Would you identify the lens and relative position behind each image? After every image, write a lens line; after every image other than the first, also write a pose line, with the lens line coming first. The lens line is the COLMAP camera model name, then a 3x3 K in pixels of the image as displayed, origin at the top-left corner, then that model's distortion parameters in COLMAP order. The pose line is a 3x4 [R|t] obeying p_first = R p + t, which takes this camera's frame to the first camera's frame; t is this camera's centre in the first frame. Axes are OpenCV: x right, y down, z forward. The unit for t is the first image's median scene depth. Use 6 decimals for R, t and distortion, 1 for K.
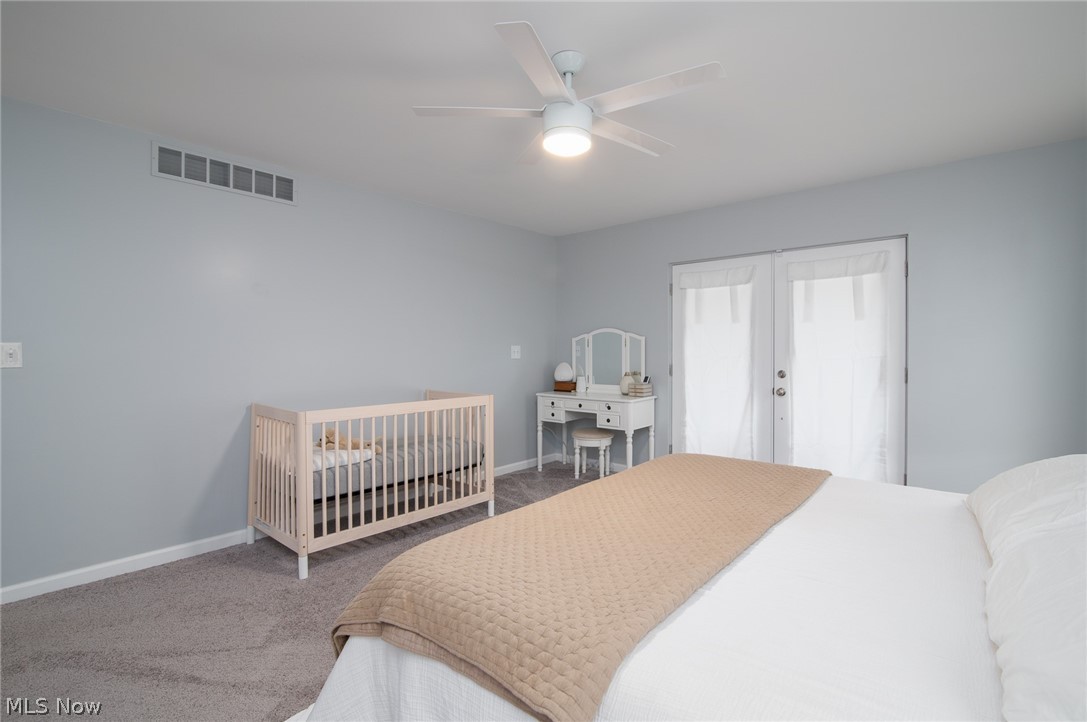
lens RADIAL K [[513.2, 0, 543.5], [0, 513.2, 361.0], [0, 0, 1]] dist [-0.000738, -0.000044]
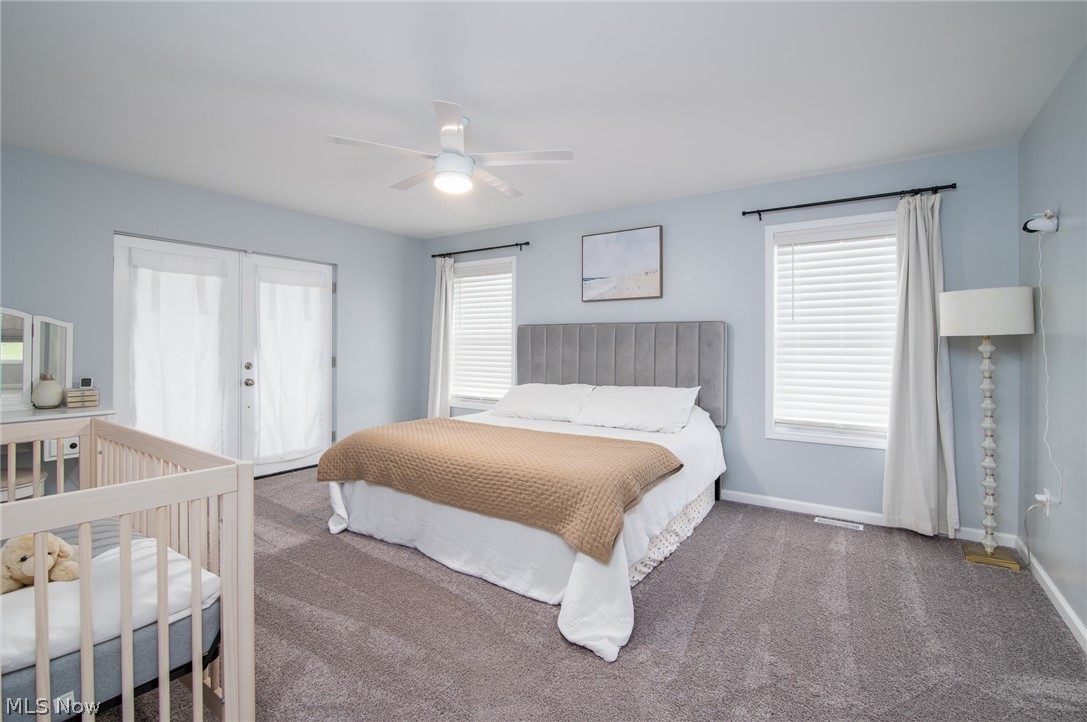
lens RADIAL K [[513.2, 0, 543.5], [0, 513.2, 361.0], [0, 0, 1]] dist [-0.000738, -0.000044]
pose [[-0.116140, -0.027734, 0.992846, -0.699941], [0.013346, 0.999476, 0.029480, -0.008621], [-0.993143, 0.016674, -0.115709, 0.519926]]
